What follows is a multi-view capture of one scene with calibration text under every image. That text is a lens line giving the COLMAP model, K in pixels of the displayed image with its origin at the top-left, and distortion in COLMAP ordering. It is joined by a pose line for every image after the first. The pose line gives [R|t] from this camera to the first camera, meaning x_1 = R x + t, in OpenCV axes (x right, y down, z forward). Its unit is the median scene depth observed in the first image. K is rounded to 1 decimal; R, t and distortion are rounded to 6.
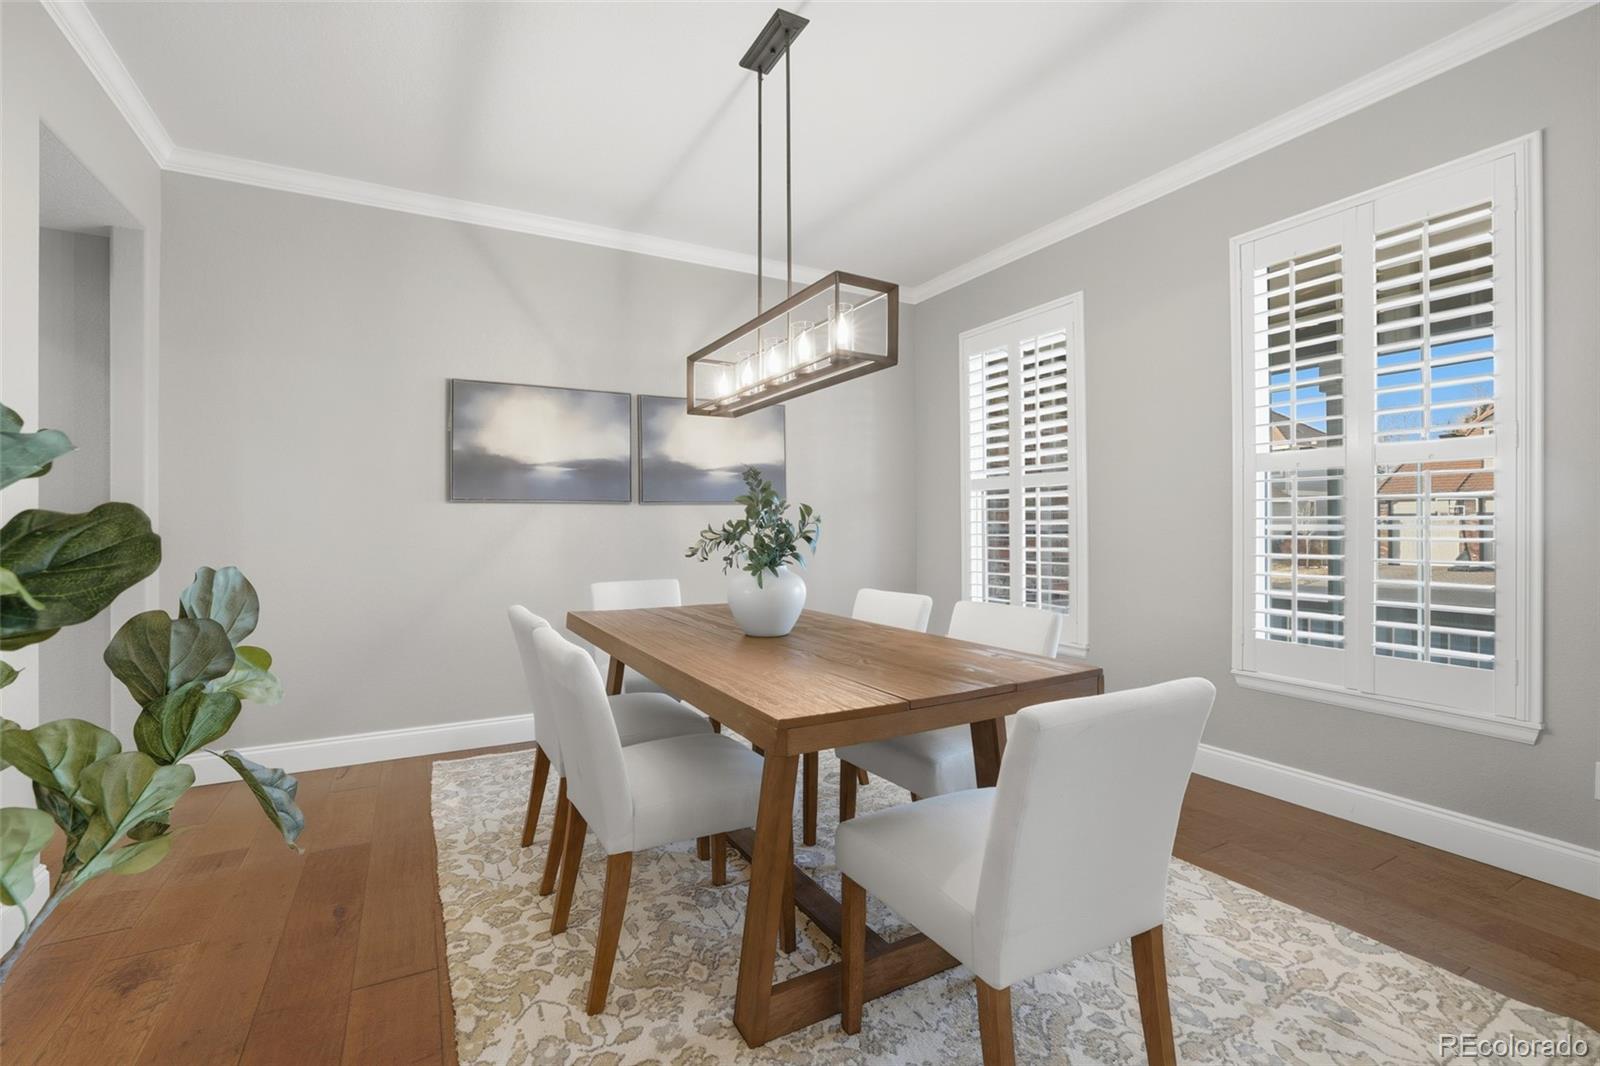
lens RADIAL K [[691.2, 0, 800.9], [0, 691.2, 524.8], [0, 0, 1]] dist [-0.039942, 0.012081]
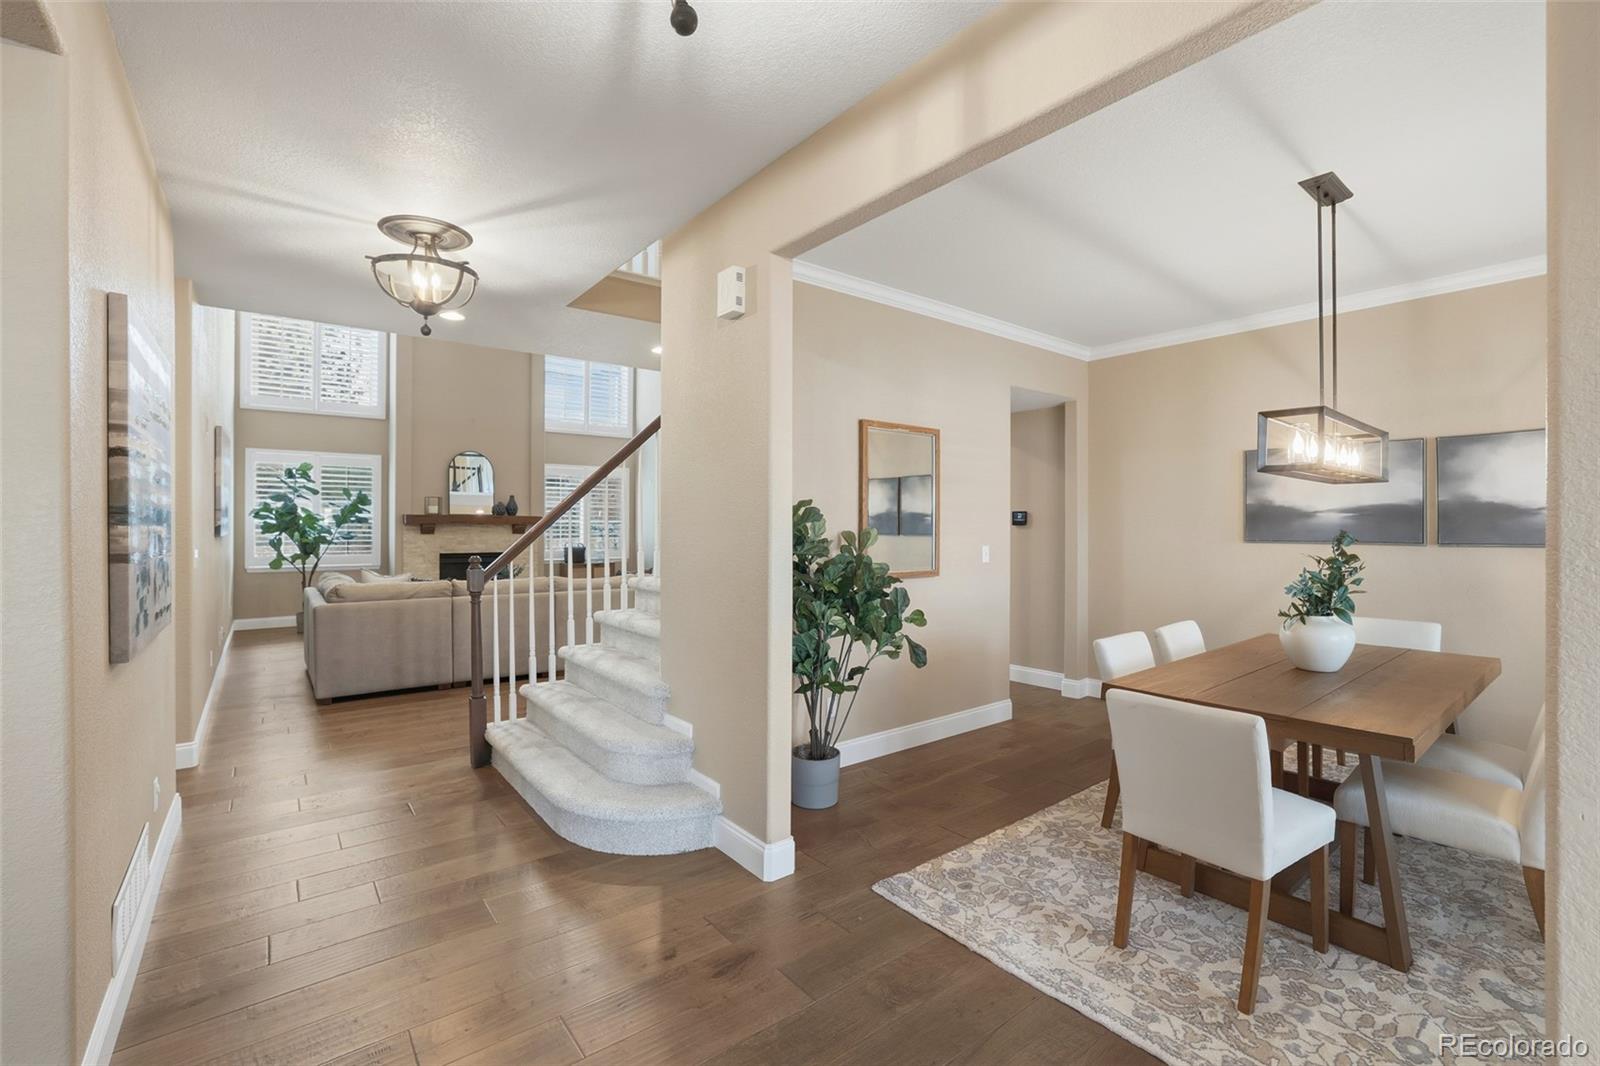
lens RADIAL K [[691.2, 0, 769.7], [0, 691.2, 538.4], [0, 0, 1]] dist [-0.039942, 0.012081]
pose [[0.131394, 0.024779, -0.991020, 0.779988], [0.000442, 0.999686, 0.025055, -0.085378], [0.991330, -0.003730, 0.131342, -0.112851]]
